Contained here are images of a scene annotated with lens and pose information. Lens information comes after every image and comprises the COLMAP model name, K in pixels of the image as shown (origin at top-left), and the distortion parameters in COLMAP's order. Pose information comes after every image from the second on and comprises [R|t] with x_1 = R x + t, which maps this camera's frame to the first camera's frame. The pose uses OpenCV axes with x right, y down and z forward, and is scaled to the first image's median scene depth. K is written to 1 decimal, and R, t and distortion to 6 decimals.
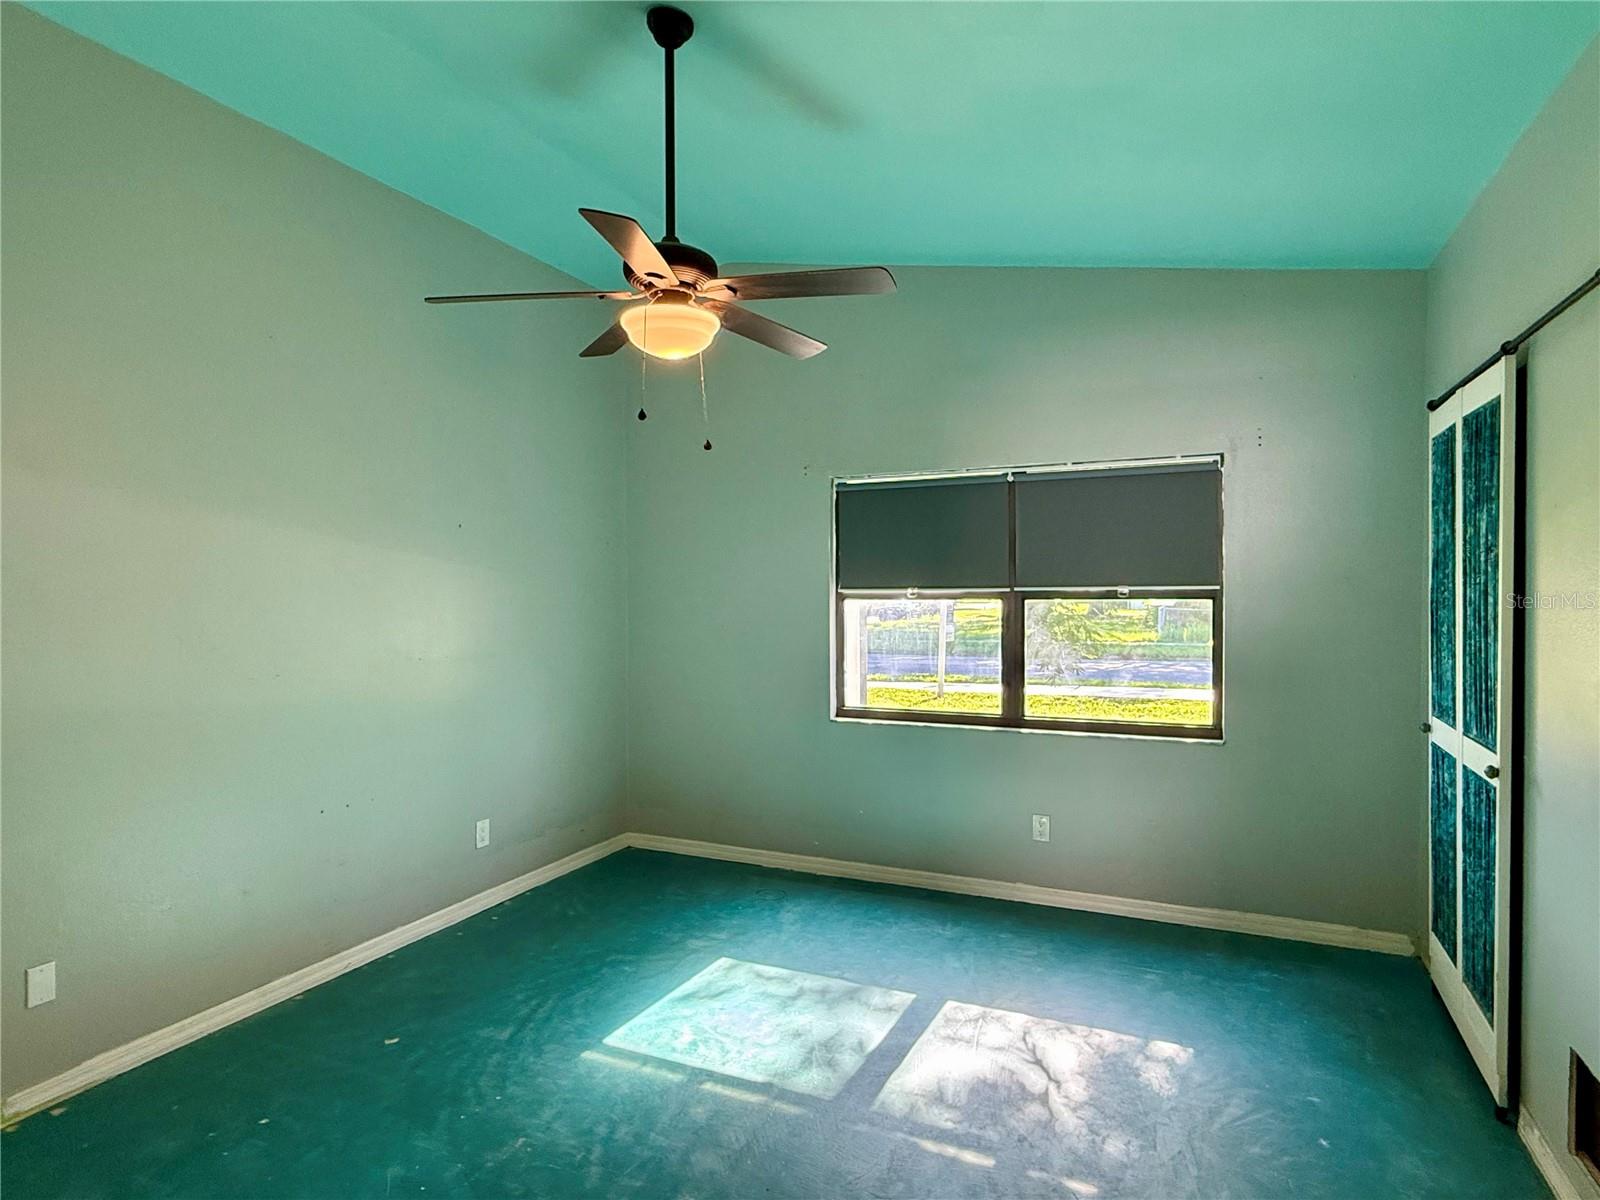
lens RADIAL K [[881.1, 0, 809.5], [0, 881.1, 600.5], [0, 0, 1]] dist [-0.001040, 0.001441]
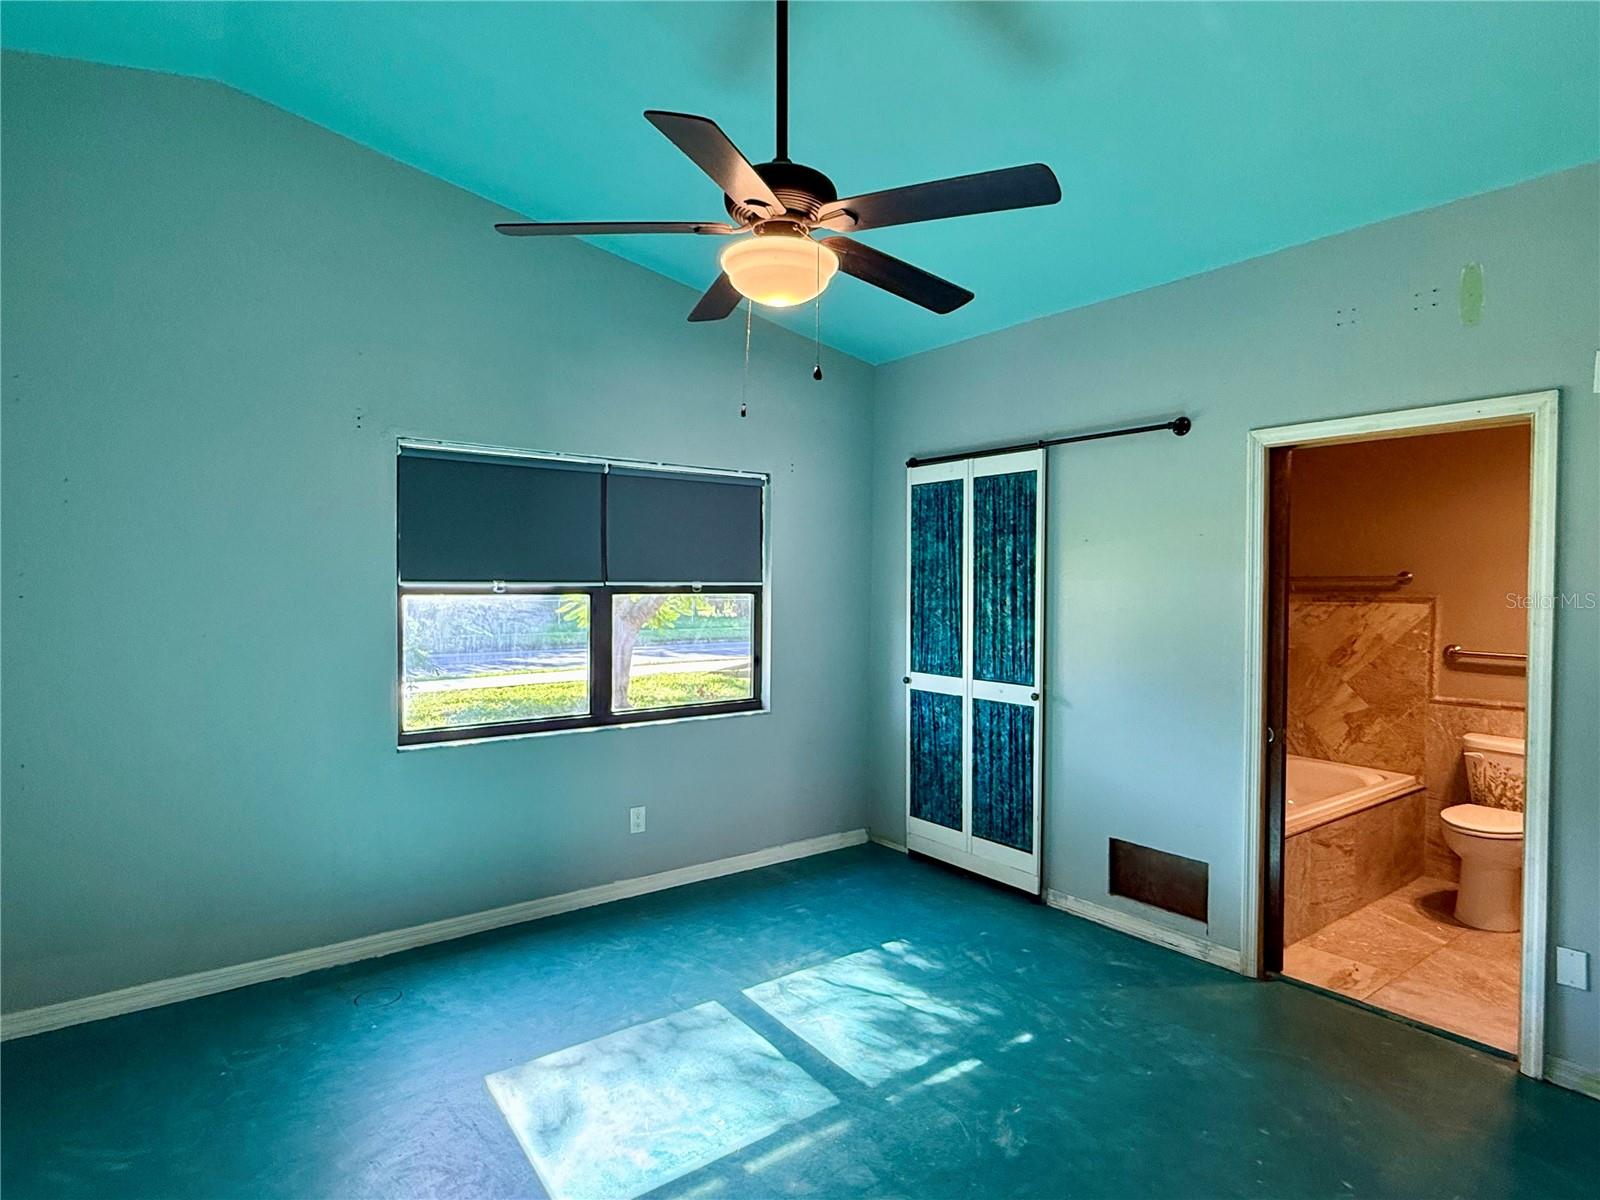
lens RADIAL K [[881.1, 0, 793.8], [0, 881.1, 600.6], [0, 0, 1]] dist [-0.001040, 0.001441]
pose [[0.471643, -0.008408, 0.881750, -0.550727], [0.002144, 0.999963, 0.008388, -0.002176], [-0.881787, -0.002066, 0.471643, 0.368660]]
